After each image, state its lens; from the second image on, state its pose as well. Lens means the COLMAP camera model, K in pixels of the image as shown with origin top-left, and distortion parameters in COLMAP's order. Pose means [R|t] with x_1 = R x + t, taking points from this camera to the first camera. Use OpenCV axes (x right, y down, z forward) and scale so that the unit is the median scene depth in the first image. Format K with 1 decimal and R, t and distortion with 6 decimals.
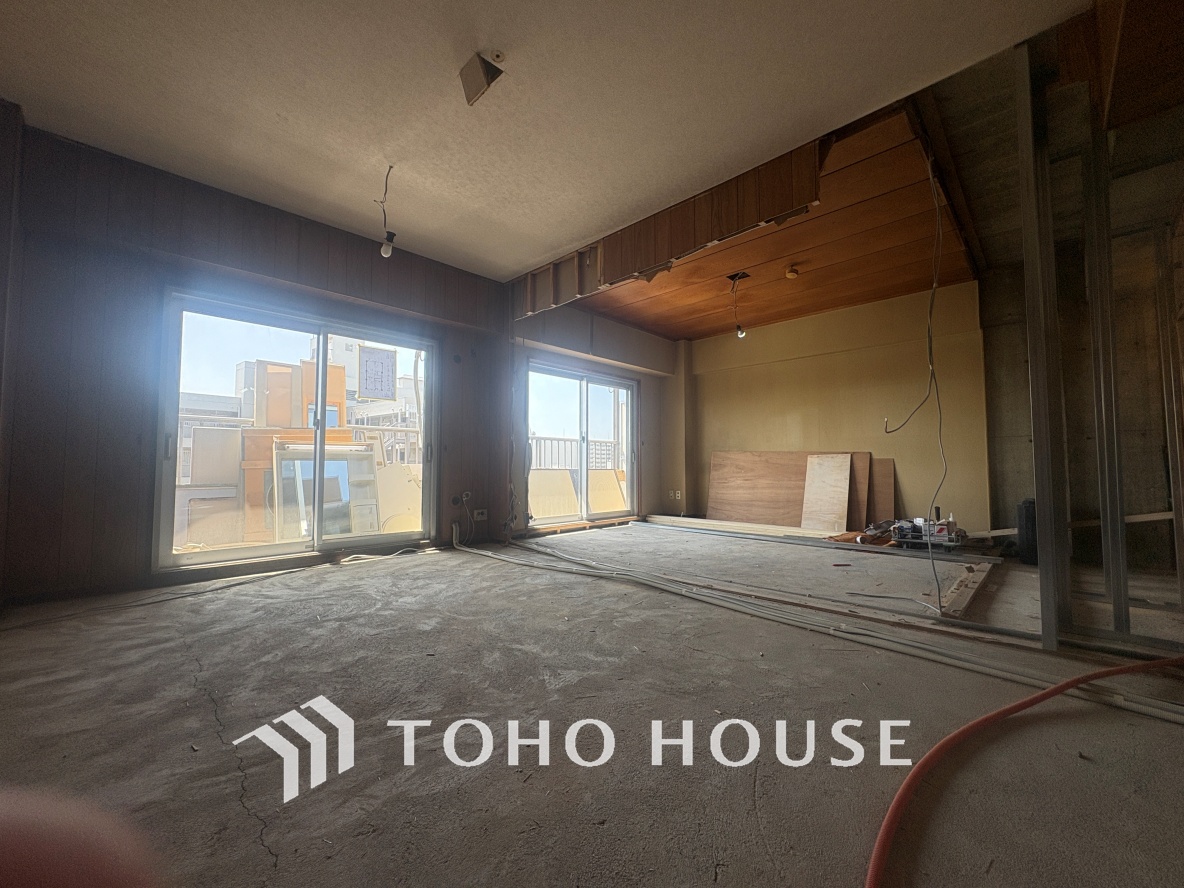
lens RADIAL K [[471.8, 0, 592.1], [0, 471.8, 443.1], [0, 0, 1]] dist [-0.000196, 0.000451]
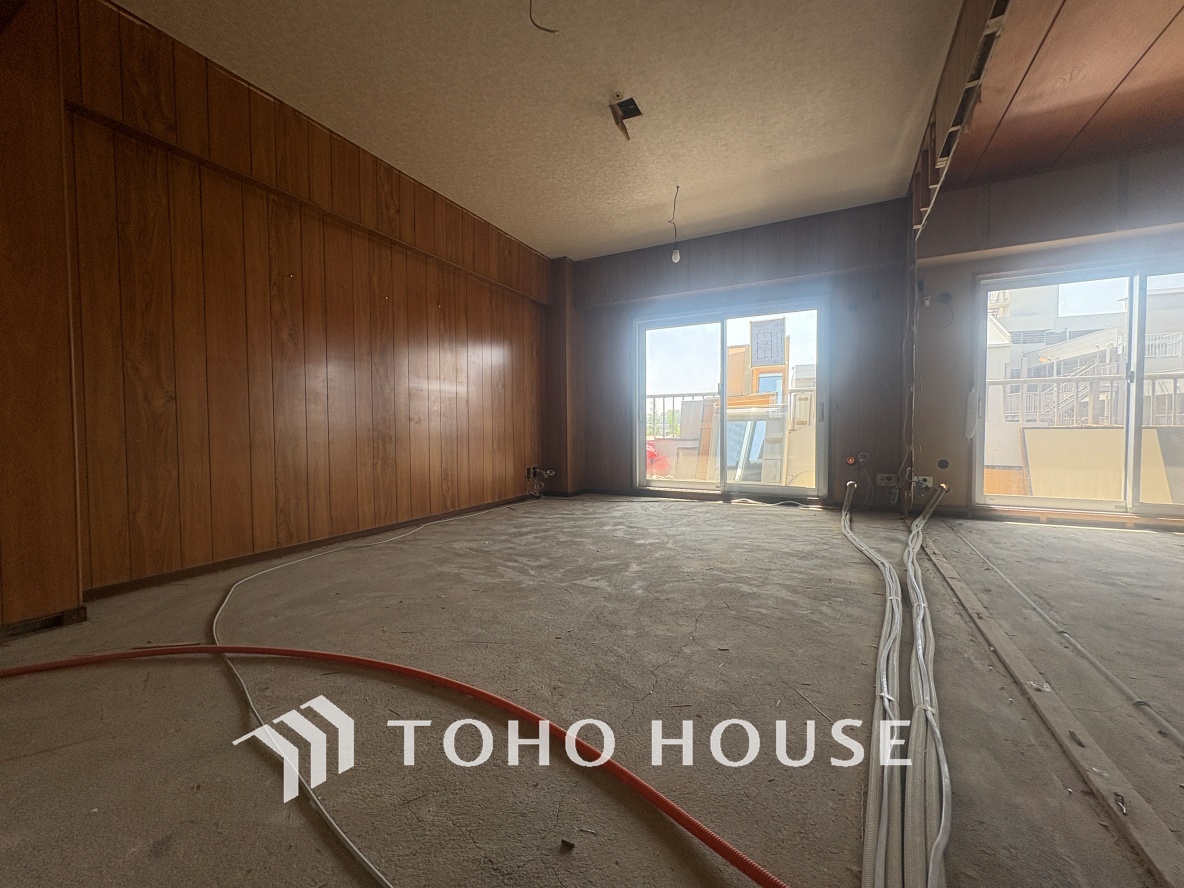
lens RADIAL K [[471.8, 0, 592.2], [0, 471.8, 444.0], [0, 0, 1]] dist [-0.000196, 0.000451]
pose [[0.291465, 0.029579, -0.956124, 0.453176], [0.055022, 0.997349, 0.047627, 0.014039], [0.954998, -0.066490, 0.289064, 0.235712]]
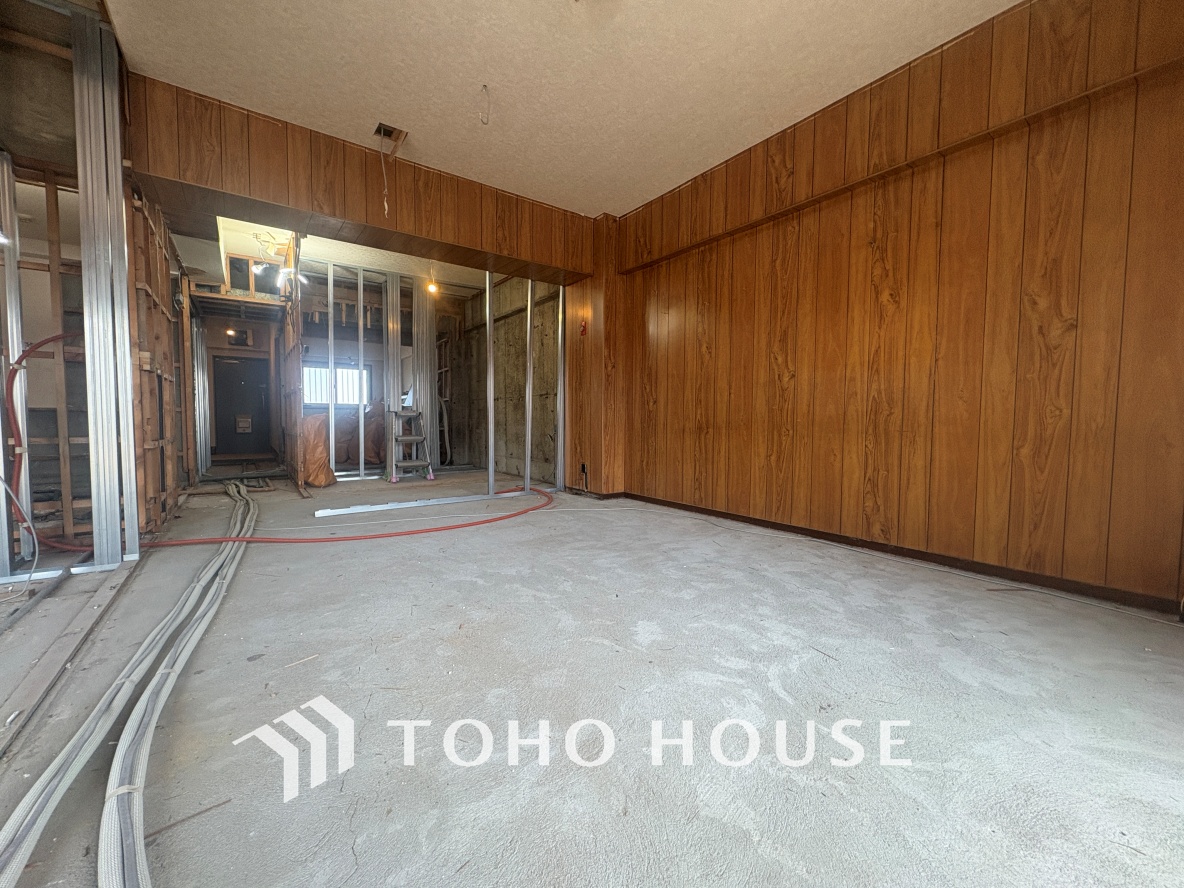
lens RADIAL K [[471.8, 0, 592.3], [0, 471.8, 443.3], [0, 0, 1]] dist [-0.000196, 0.000451]
pose [[-0.986982, -0.012685, 0.160333, -0.188073], [-0.012821, 0.999918, 0.000184, 0.045298], [-0.160322, -0.001874, -0.987063, 0.868130]]
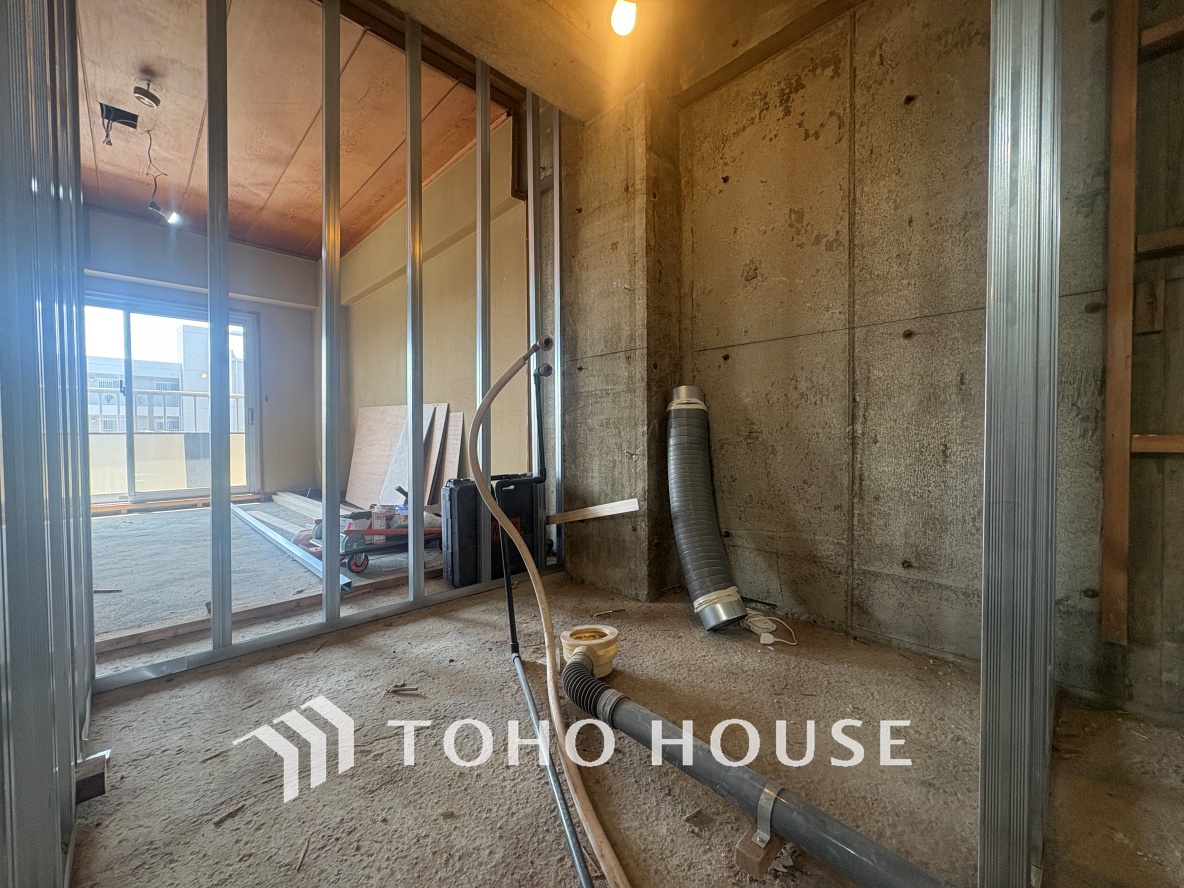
lens RADIAL K [[471.8, 0, 592.7], [0, 471.8, 443.2], [0, 0, 1]] dist [-0.000196, 0.000451]
pose [[0.999789, -0.007882, -0.018955, 0.927425], [0.009247, 0.997286, 0.073037, 0.032840], [0.018328, -0.073197, 0.997149, 0.363548]]
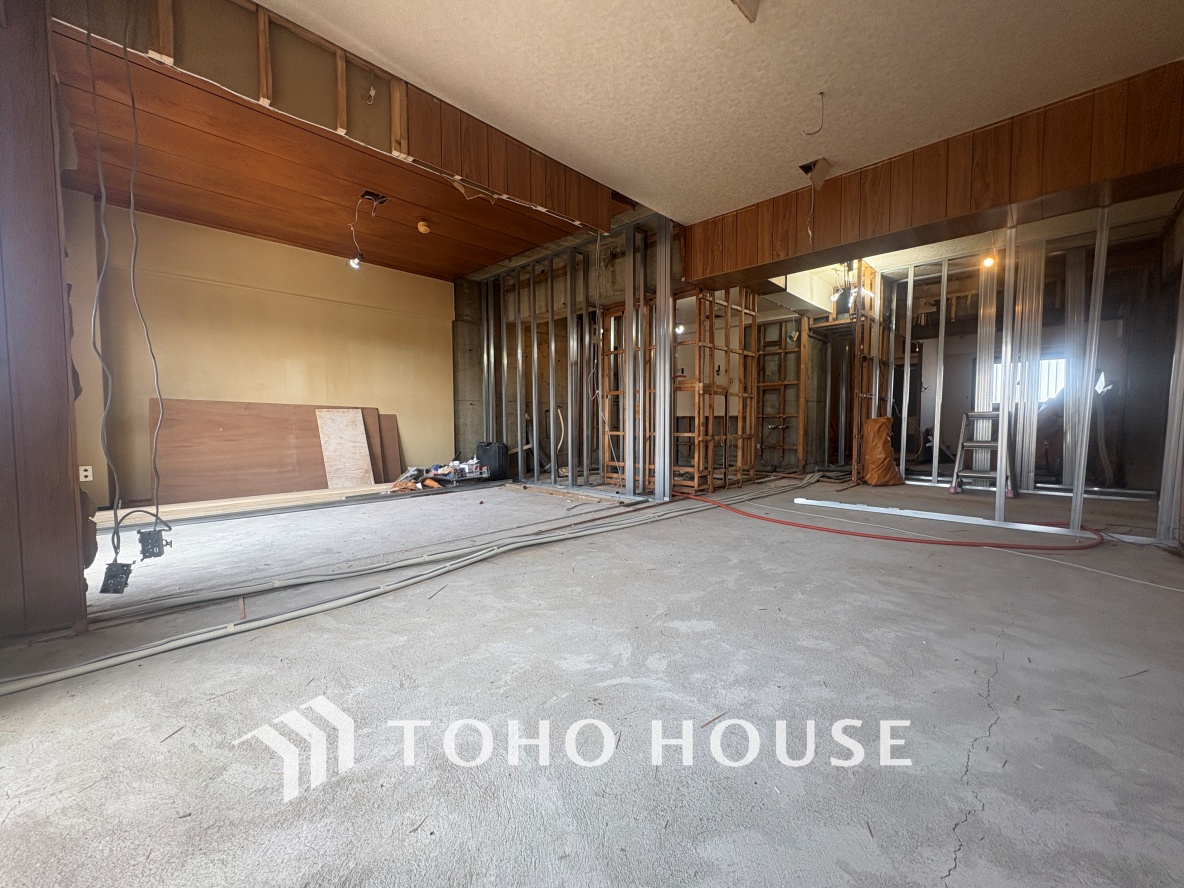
lens RADIAL K [[471.8, 0, 592.2], [0, 471.8, 443.7], [0, 0, 1]] dist [-0.000196, 0.000451]
pose [[-0.004825, -0.050431, 0.998716, -0.554681], [-0.047504, 0.997612, 0.050146, 0.025947], [-0.998859, -0.047202, -0.007209, 0.591649]]
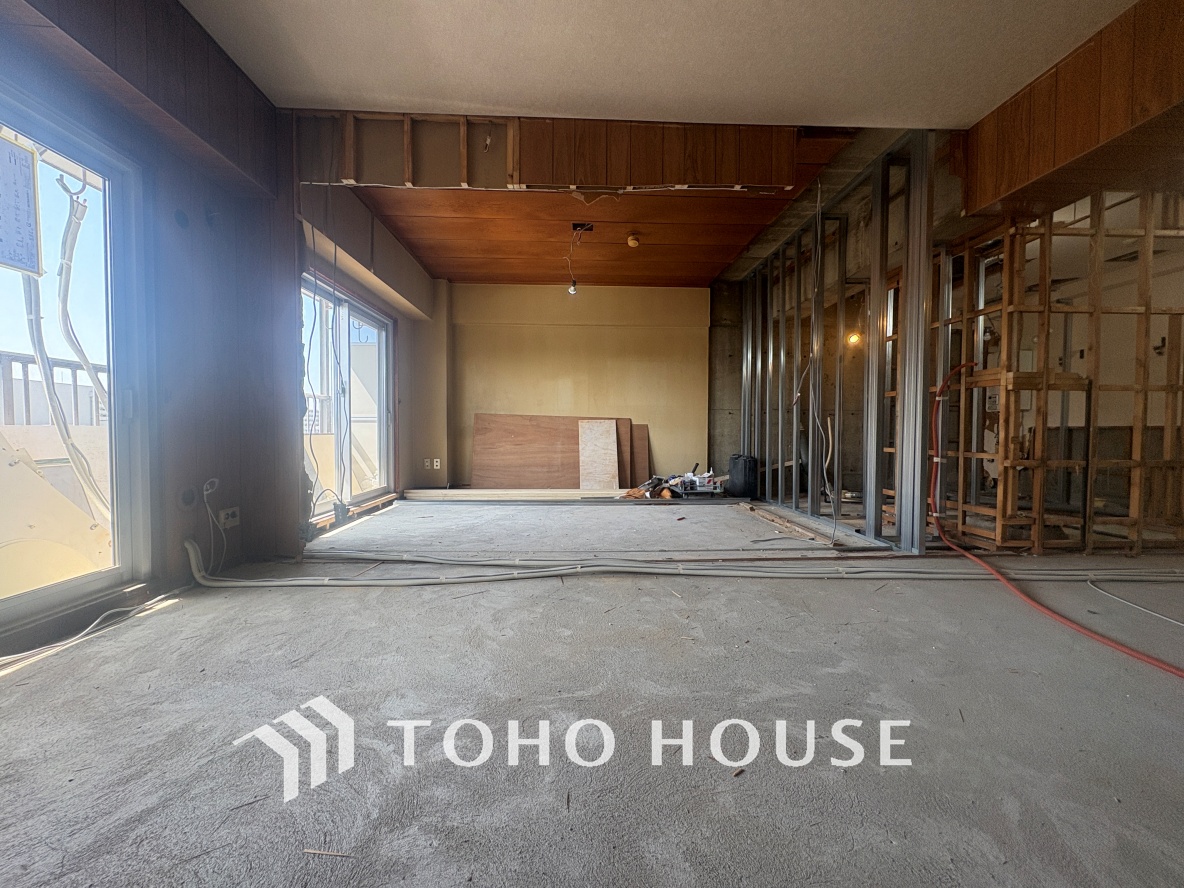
lens RADIAL K [[471.8, 0, 592.4], [0, 471.8, 443.0], [0, 0, 1]] dist [-0.000196, 0.000451]
pose [[0.682880, -0.017872, 0.730312, -0.360608], [-0.040920, 0.997195, 0.062666, 0.011317], [-0.729384, -0.072678, 0.680233, 0.321198]]
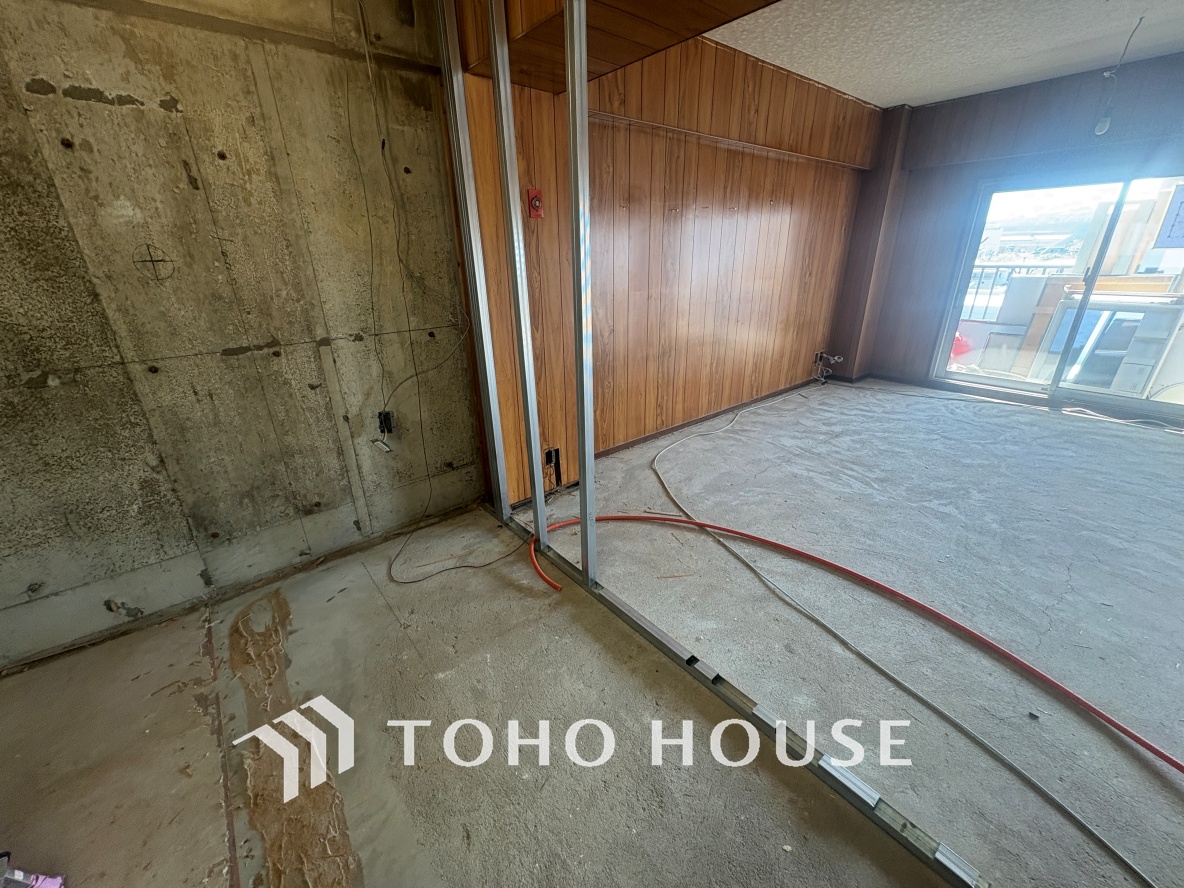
lens RADIAL K [[471.8, 0, 592.0], [0, 471.8, 443.4], [0, 0, 1]] dist [-0.000196, 0.000451]
pose [[-0.105037, 0.376184, -0.920572, 0.542965], [0.067795, 0.926248, 0.370768, -0.140816], [0.992155, -0.023466, -0.122794, 0.008354]]
